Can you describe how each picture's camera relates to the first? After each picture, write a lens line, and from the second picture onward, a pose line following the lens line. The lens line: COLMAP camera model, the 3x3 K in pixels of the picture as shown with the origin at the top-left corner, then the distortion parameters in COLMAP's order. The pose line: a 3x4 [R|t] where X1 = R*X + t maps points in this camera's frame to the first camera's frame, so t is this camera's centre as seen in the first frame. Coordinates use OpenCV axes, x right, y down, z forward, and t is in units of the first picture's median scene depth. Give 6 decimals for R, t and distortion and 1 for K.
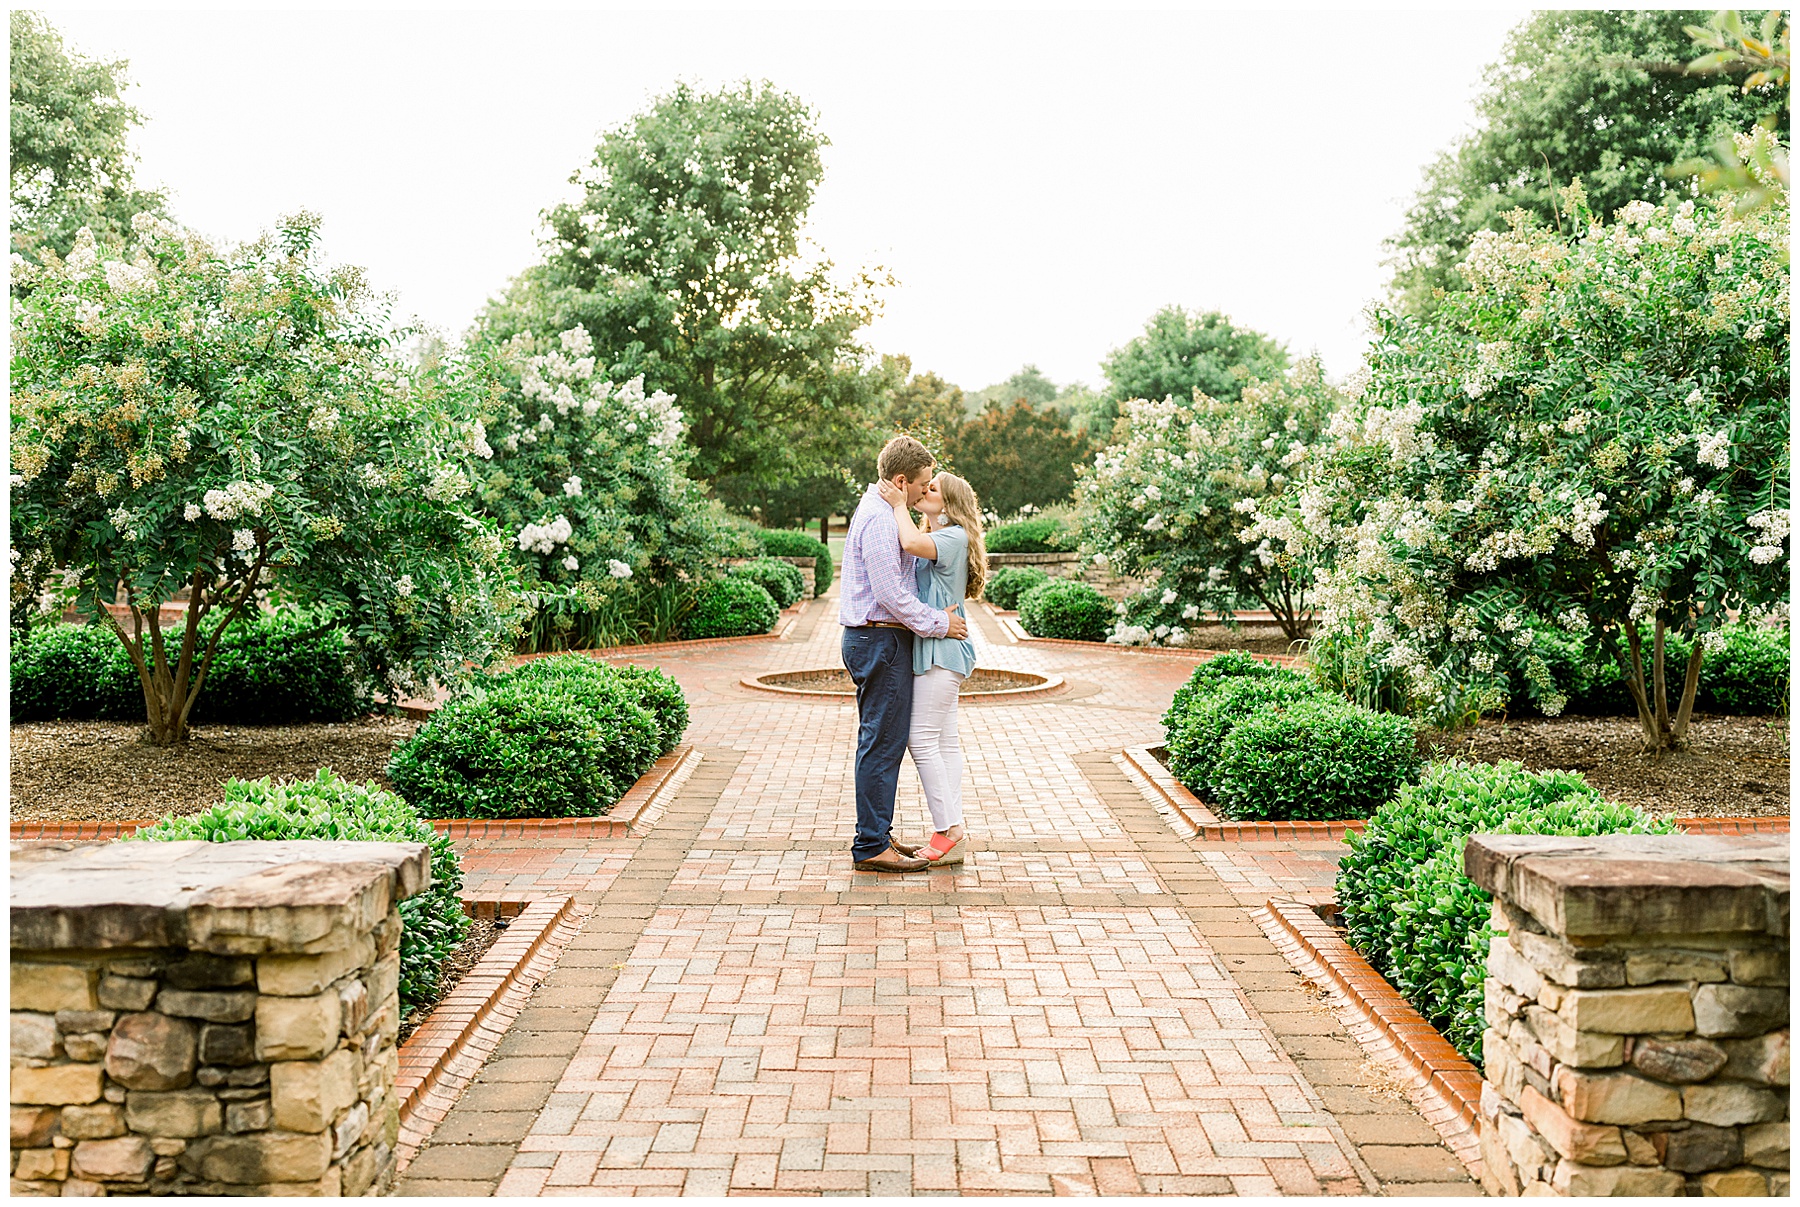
lens RADIAL K [[1911.3, 0, 903.0], [0, 1911.3, 601.4], [0, 0, 1]] dist [0.036248, 0.000000]
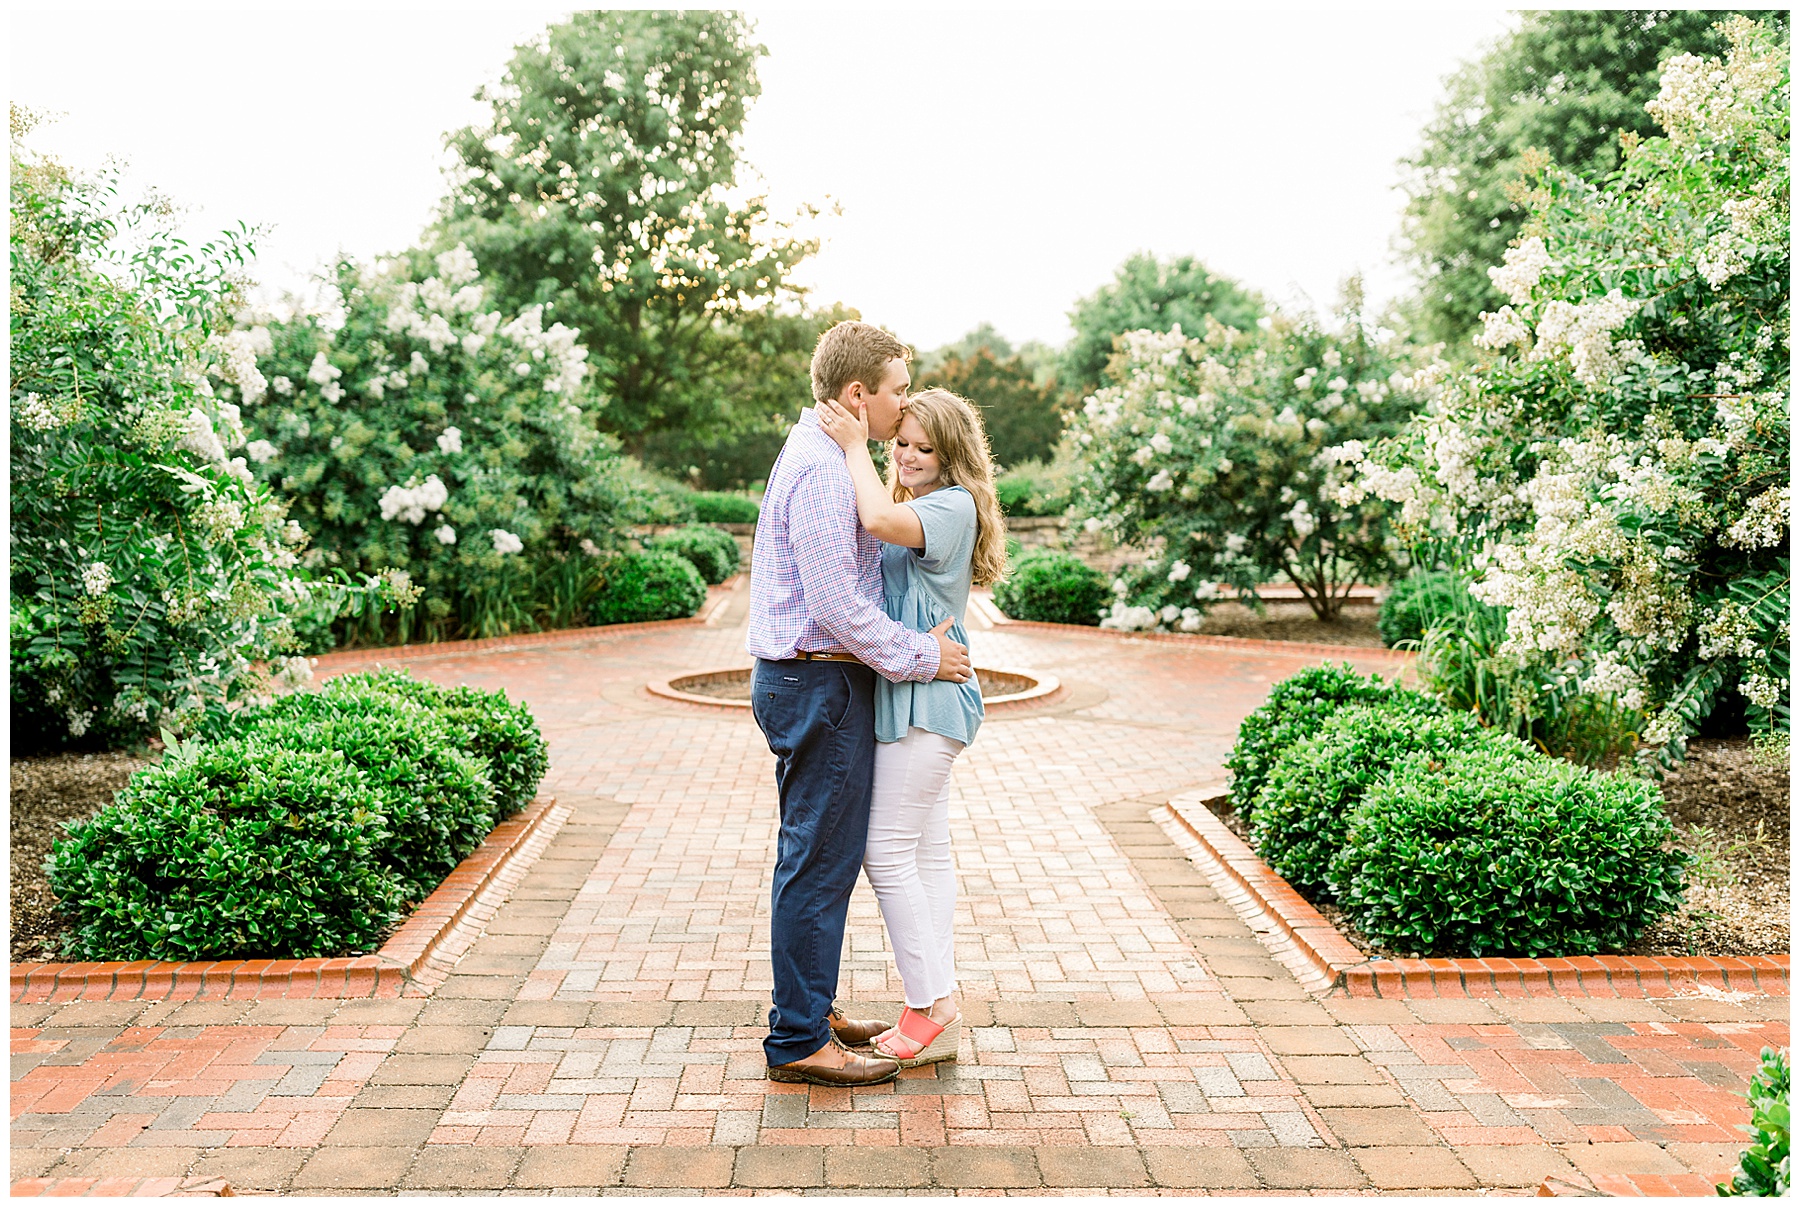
lens RADIAL K [[1911.3, 0, 850.6], [0, 1911.3, 616.7], [0, 0, 1]] dist [0.036248, 0.000000]
pose [[0.999980, -0.005661, -0.002817, 0.001165], [0.005736, 0.999608, 0.027386, -0.010897], [0.002661, -0.027401, 0.999621, 0.313343]]
